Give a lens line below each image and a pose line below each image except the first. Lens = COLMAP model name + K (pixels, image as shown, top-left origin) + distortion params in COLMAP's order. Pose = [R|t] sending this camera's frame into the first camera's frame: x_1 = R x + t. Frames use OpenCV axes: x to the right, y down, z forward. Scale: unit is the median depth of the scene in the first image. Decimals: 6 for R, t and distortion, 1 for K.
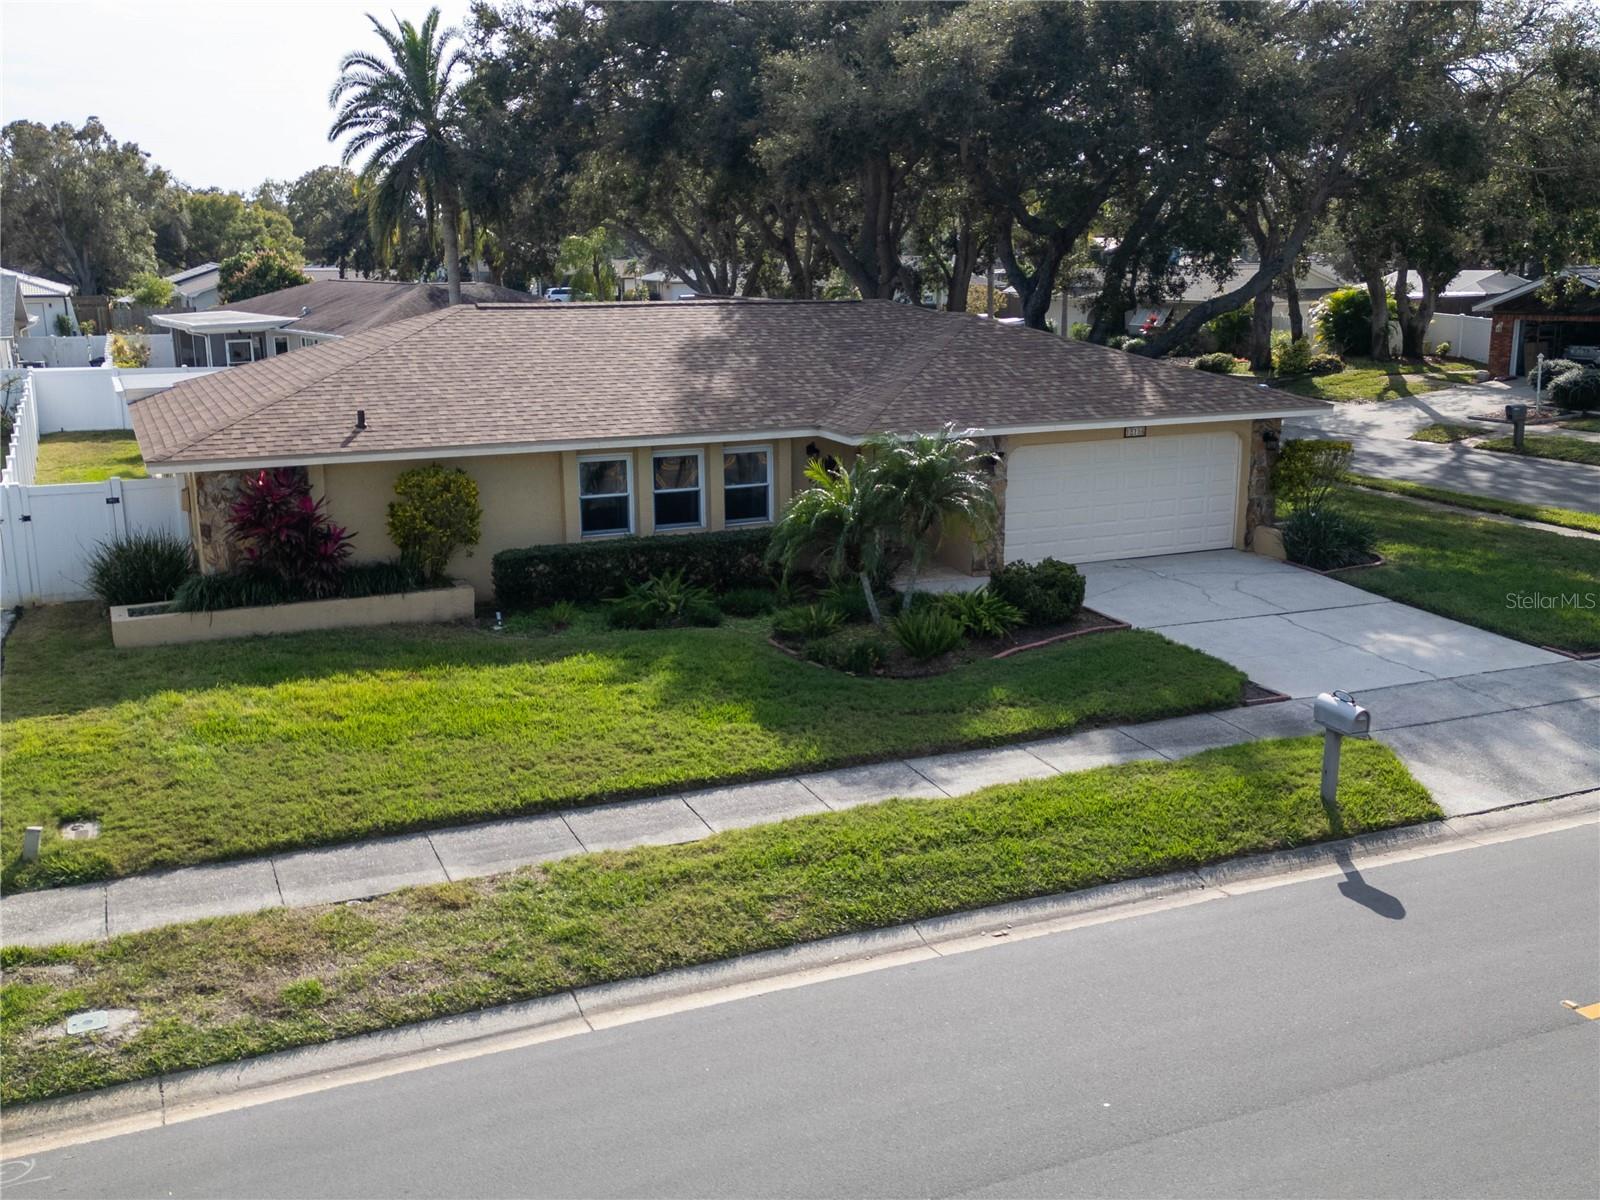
lens RADIAL K [[1507.7, 0, 800.0], [0, 1507.7, 600.0], [0, 0, 1]] dist [0.171145, -0.363556]
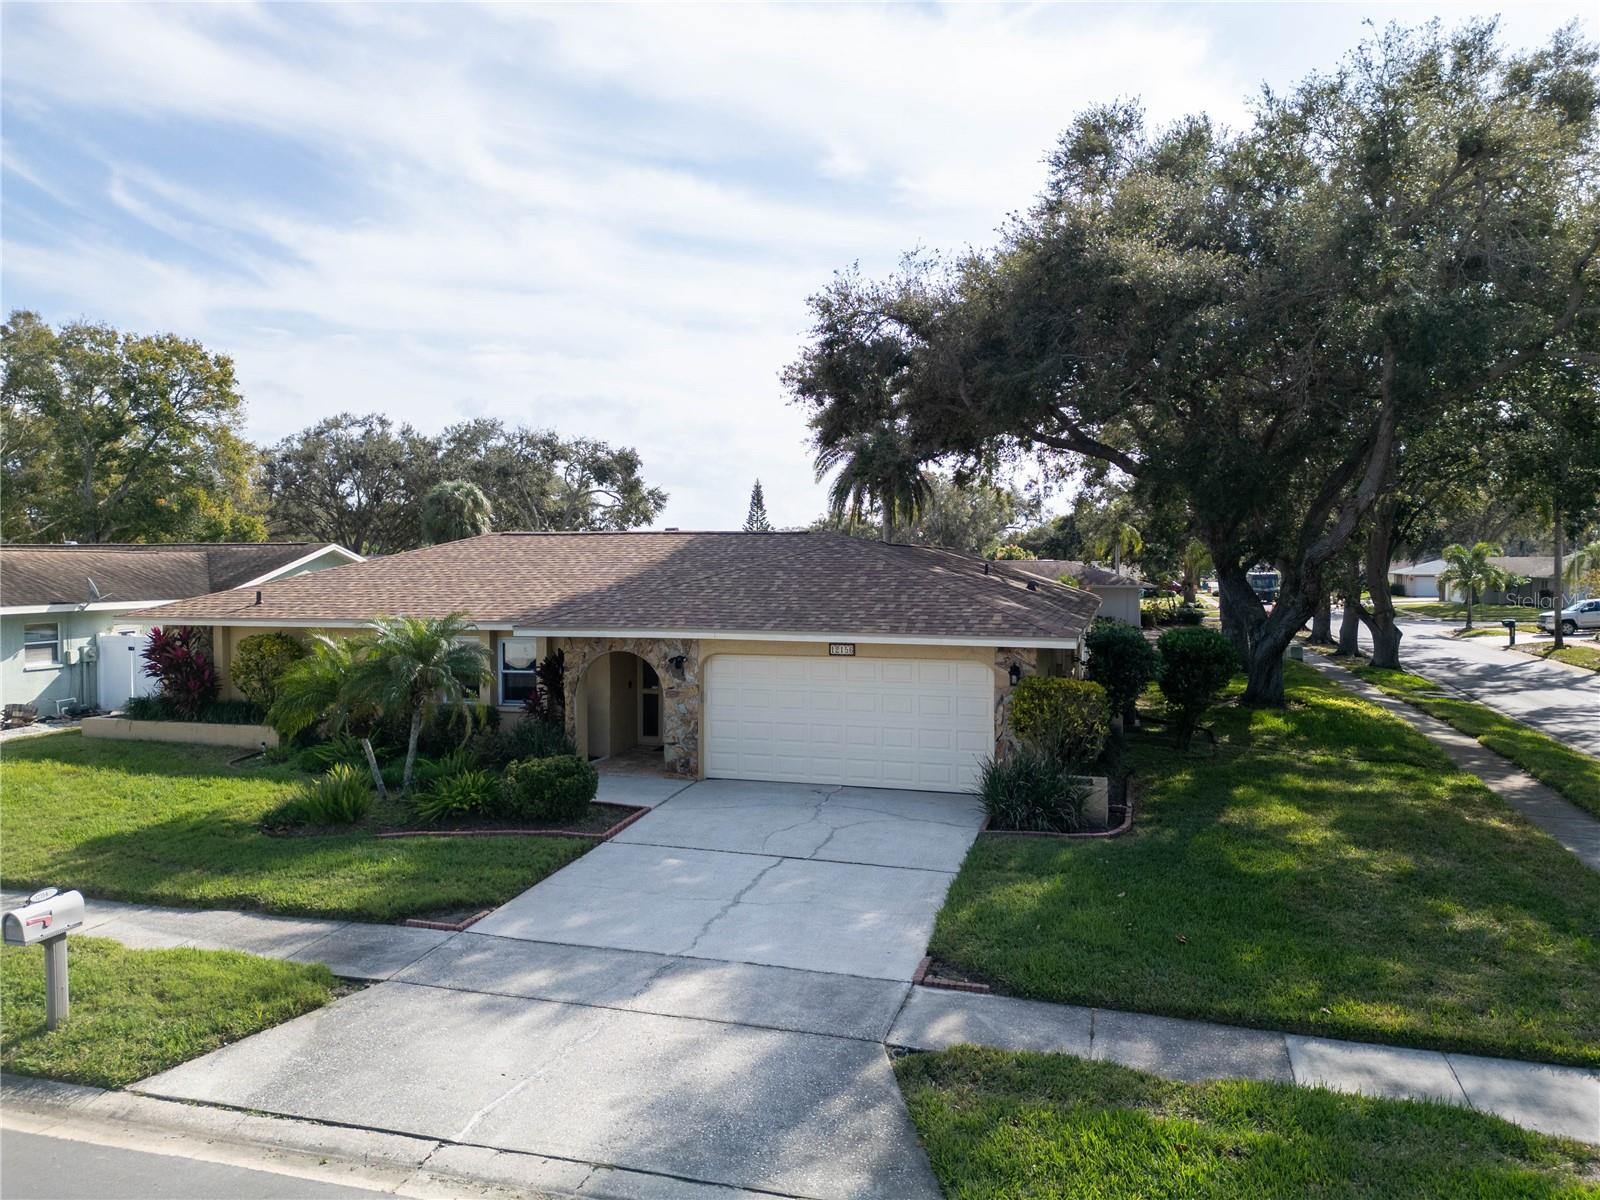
lens RADIAL K [[1124.6, 0, 800.0], [0, 1124.6, 600.0], [0, 0, 1]] dist [0.064683, -0.042983]
pose [[0.782646, 0.036791, -0.621379, 0.754697], [-0.154732, 0.978417, -0.136959, -0.049287], [0.602929, 0.203338, 0.771447, 0.531222]]
